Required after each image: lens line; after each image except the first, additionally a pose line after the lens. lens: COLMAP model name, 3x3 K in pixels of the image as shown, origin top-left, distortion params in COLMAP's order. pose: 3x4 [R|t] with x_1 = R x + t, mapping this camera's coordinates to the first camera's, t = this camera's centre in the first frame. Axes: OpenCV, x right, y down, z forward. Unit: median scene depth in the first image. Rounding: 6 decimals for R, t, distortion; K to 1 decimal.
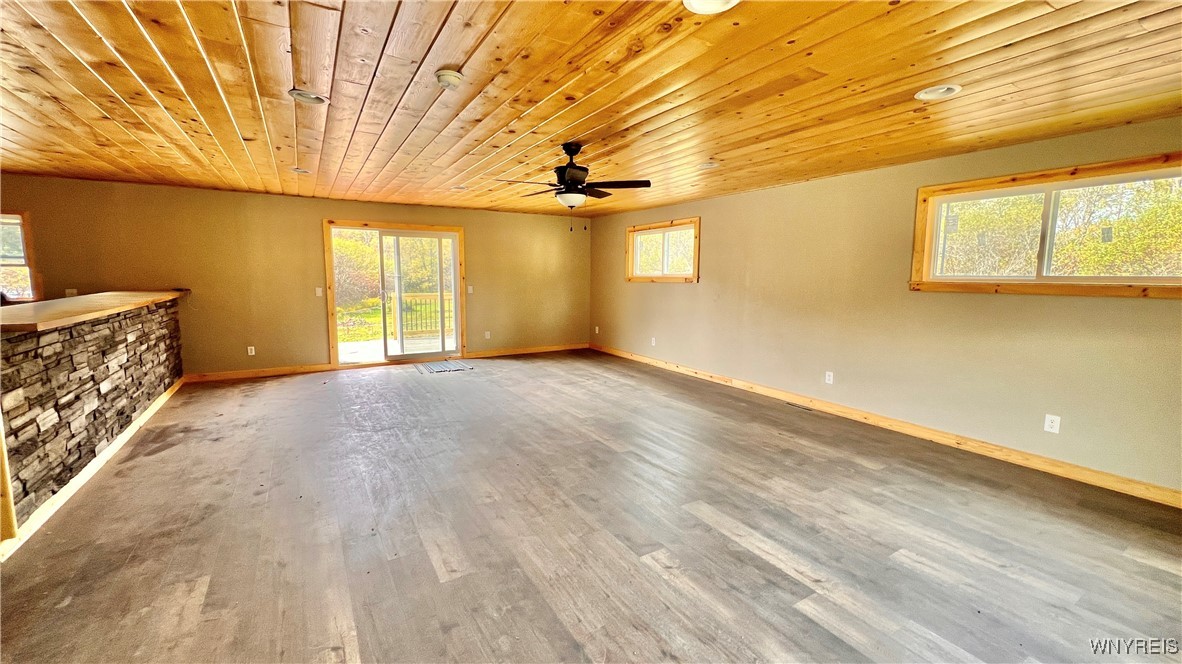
lens RADIAL K [[471.9, 0, 589.6], [0, 471.9, 331.5], [0, 0, 1]] dist [-0.002502, 0.000799]
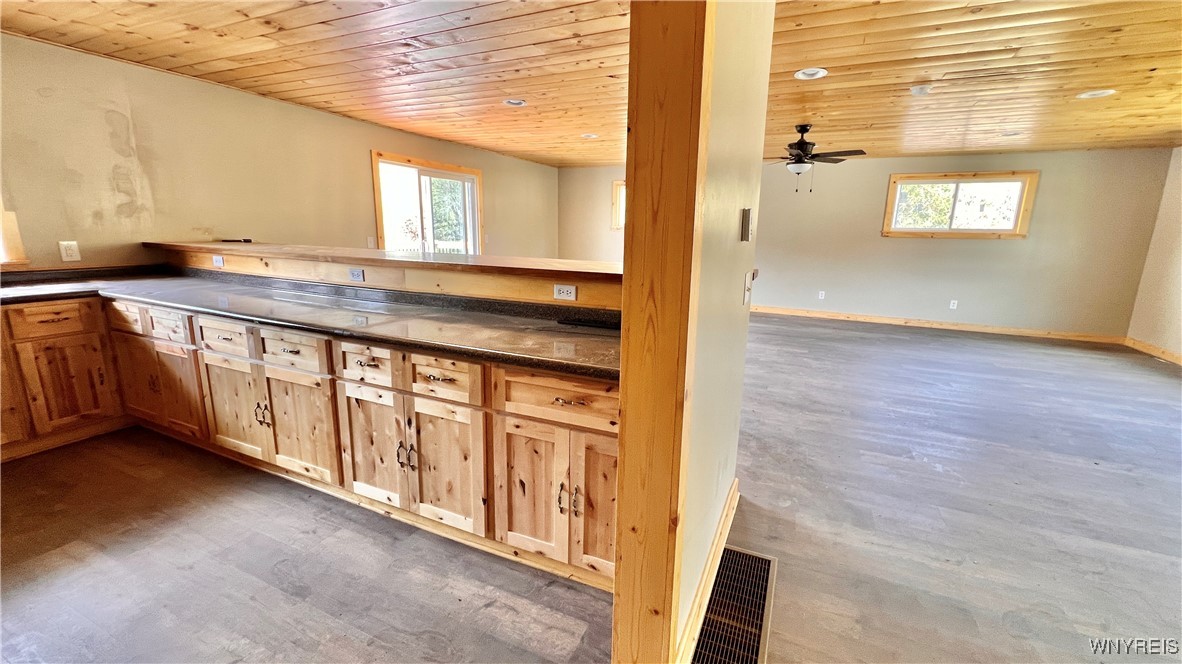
lens RADIAL K [[471.9, 0, 587.8], [0, 471.9, 328.8], [0, 0, 1]] dist [-0.002502, 0.000799]
pose [[0.828607, -0.111554, 0.548604, -0.798666], [0.056459, 0.991601, 0.116360, -0.011689], [-0.556977, -0.065443, 0.827946, 0.123153]]
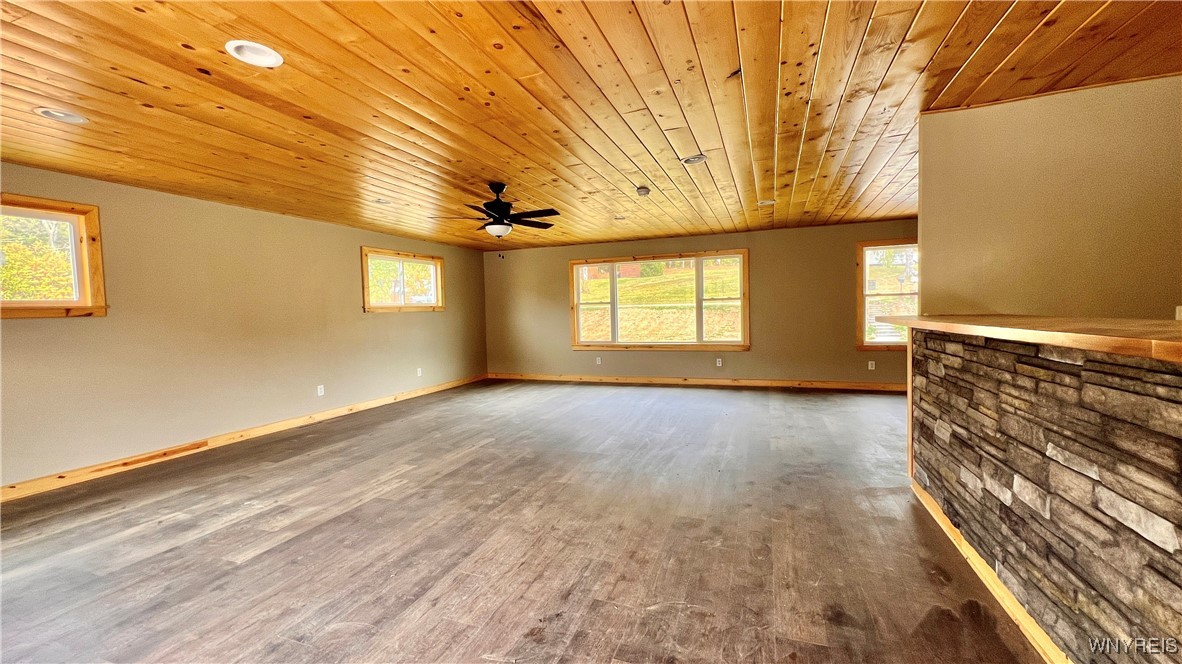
lens RADIAL K [[471.9, 0, 591.0], [0, 471.9, 331.0], [0, 0, 1]] dist [-0.002502, 0.000799]
pose [[-0.617973, -0.027440, 0.785720, -0.668222], [0.115721, 0.985331, 0.125426, -0.094190], [-0.777636, 0.168434, -0.605733, 0.955643]]
